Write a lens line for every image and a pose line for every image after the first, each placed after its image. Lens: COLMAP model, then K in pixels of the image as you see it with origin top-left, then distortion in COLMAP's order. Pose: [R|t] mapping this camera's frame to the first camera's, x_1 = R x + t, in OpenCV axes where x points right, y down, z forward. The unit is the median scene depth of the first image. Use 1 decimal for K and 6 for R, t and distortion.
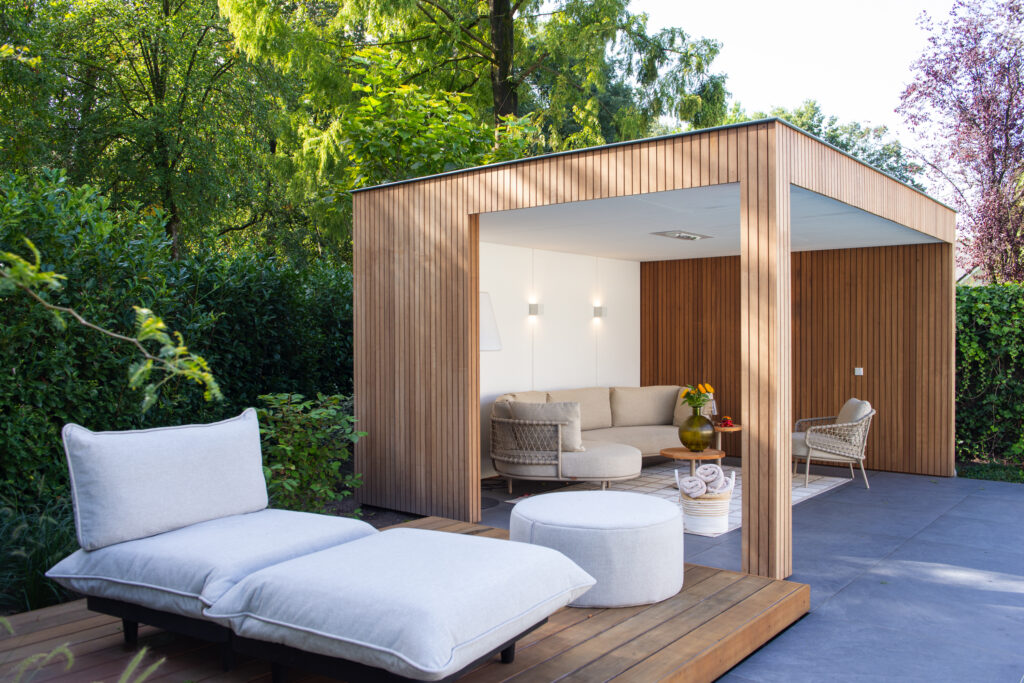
lens RADIAL K [[837.3, 0, 512.0], [0, 837.3, 341.5], [0, 0, 1]] dist [-0.013849, -0.010358]
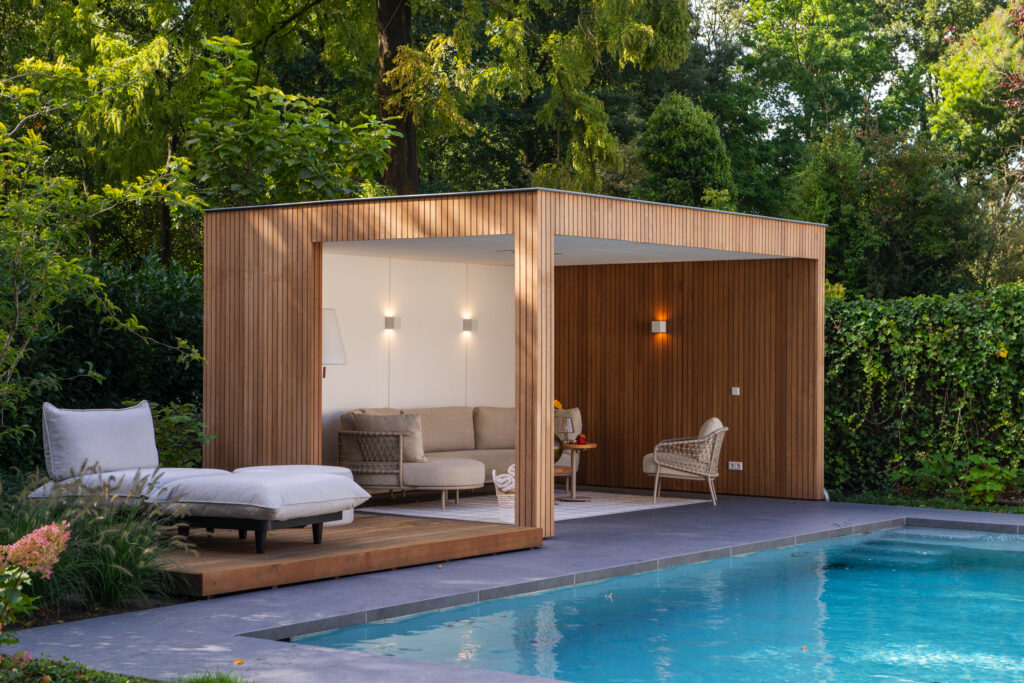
lens RADIAL K [[1703.6, 0, 512.0], [0, 1703.6, 341.5], [0, 0, 1]] dist [0.120353, 0.011070]
pose [[0.999483, 0.008216, 0.031073, 0.114292], [-0.007806, 0.999881, -0.013280, 0.007938], [-0.031178, 0.013031, 0.999429, -1.016378]]
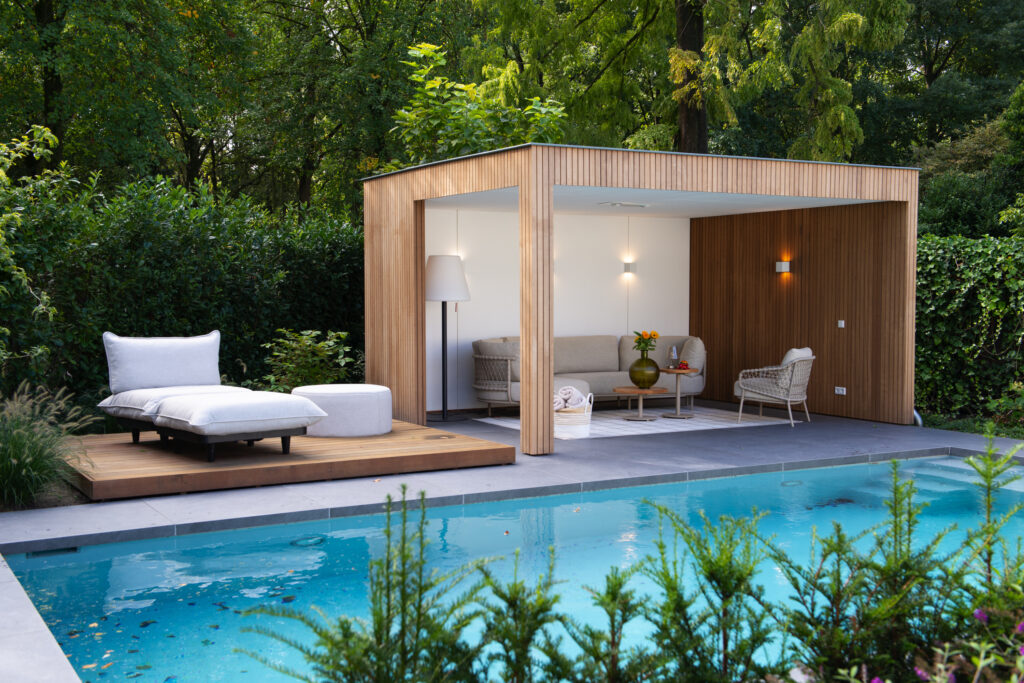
lens RADIAL K [[1162.5, 0, 512.0], [0, 1162.5, 341.5], [0, 0, 1]] dist [0.076834, 0.025920]
pose [[0.935017, 0.018107, -0.354139, 0.609216], [-0.004589, 0.999230, 0.038974, 0.002731], [0.354572, -0.034816, 0.934380, -0.574466]]
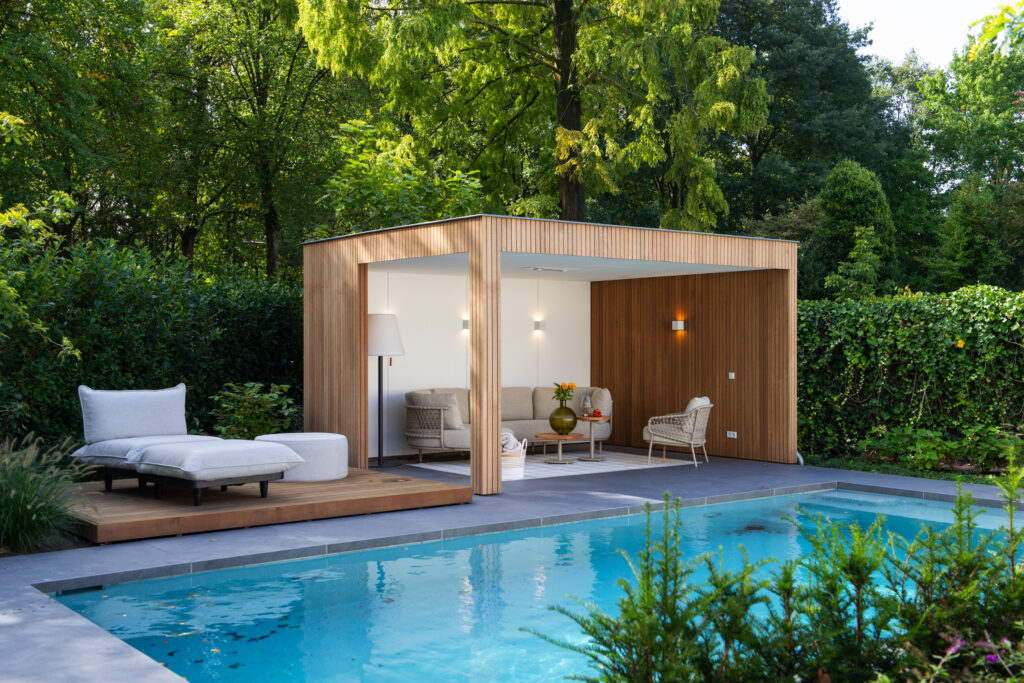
lens RADIAL K [[1099.6, 0, 512.0], [0, 1099.6, 341.5], [0, 0, 1]] dist [0.056638, 0.008350]
pose [[0.973931, 0.001489, -0.226840, 0.517600], [-0.003917, 0.999940, -0.010257, 0.004712], [0.226811, 0.010879, 0.973878, -0.664824]]
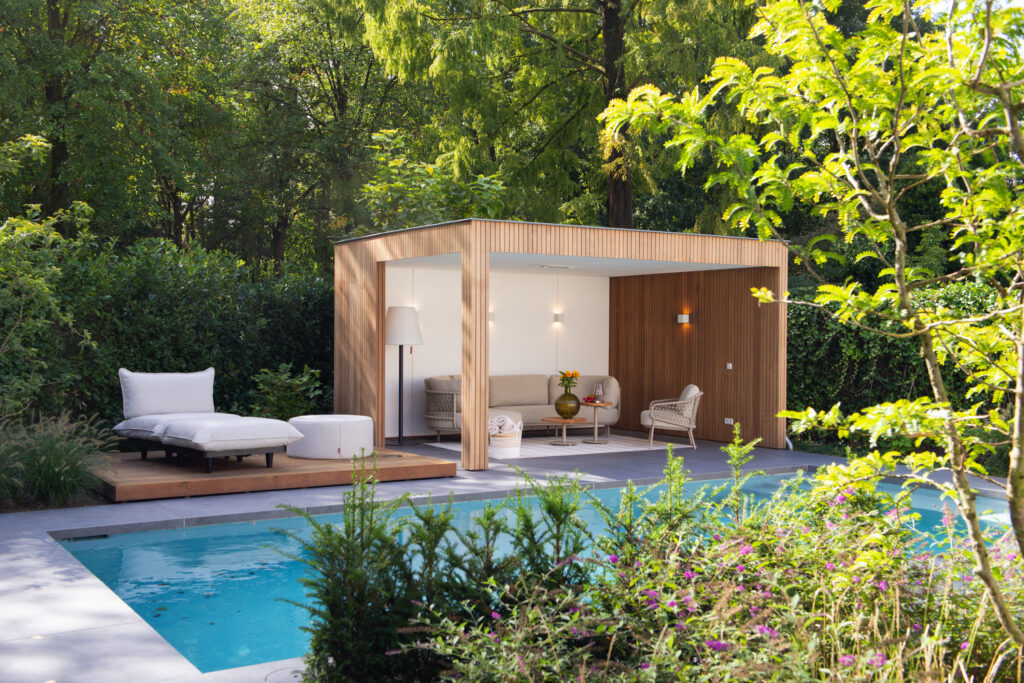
lens RADIAL K [[1076.4, 0, 512.0], [0, 1076.4, 341.5], [0, 0, 1]] dist [0.055779, 0.005770]
pose [[0.948374, 0.011140, -0.316959, 0.689471], [-0.011832, 0.999930, -0.000258, 0.002754], [0.316934, 0.003995, 0.948439, -0.734624]]
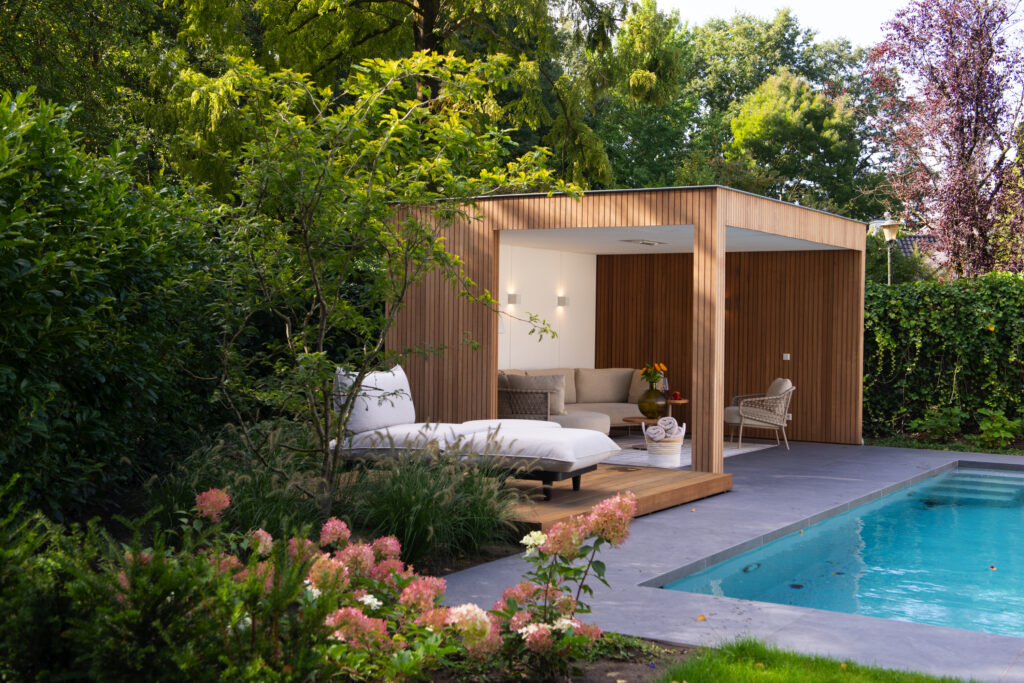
lens RADIAL K [[1240.6, 0, 512.0], [0, 1240.6, 341.5], [0, 0, 1]] dist [0.114244, -0.004389]
pose [[0.990461, 0.014379, 0.137038, -0.227438], [-0.015609, 0.999847, 0.007902, 0.007298], [-0.136903, -0.009966, 0.990534, -0.752441]]
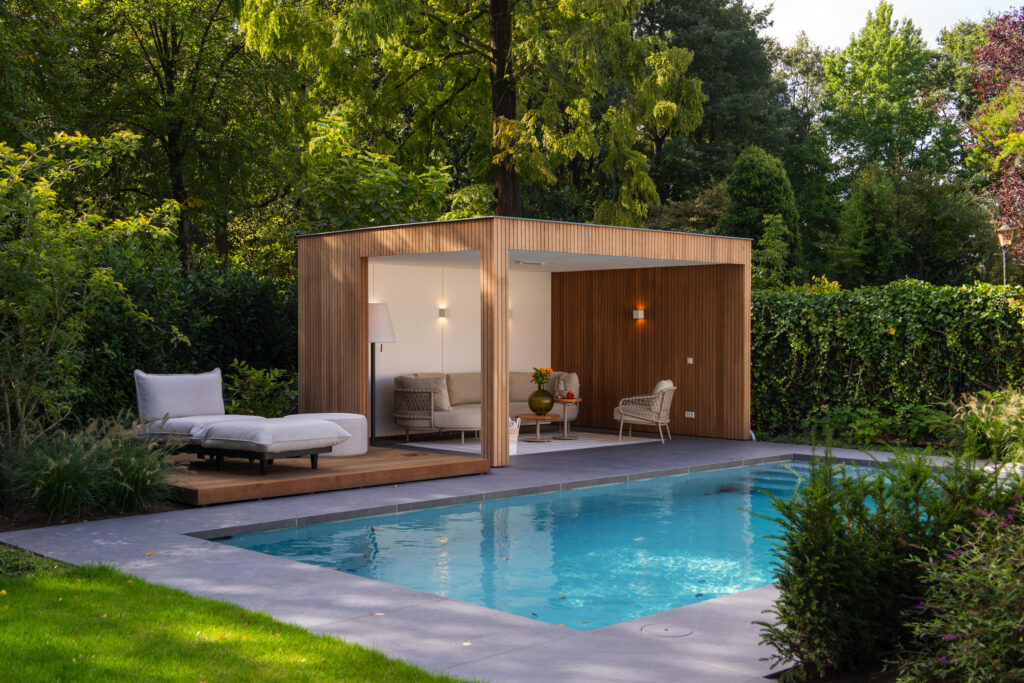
lens RADIAL K [[1181.0, 0, 512.0], [0, 1181.0, 341.5], [0, 0, 1]] dist [0.078919, 0.005659]
pose [[0.992987, 0.004763, -0.118128, 0.396804], [-0.004533, 0.999987, 0.002214, 0.003097], [0.118137, -0.001663, 0.992996, -0.956832]]
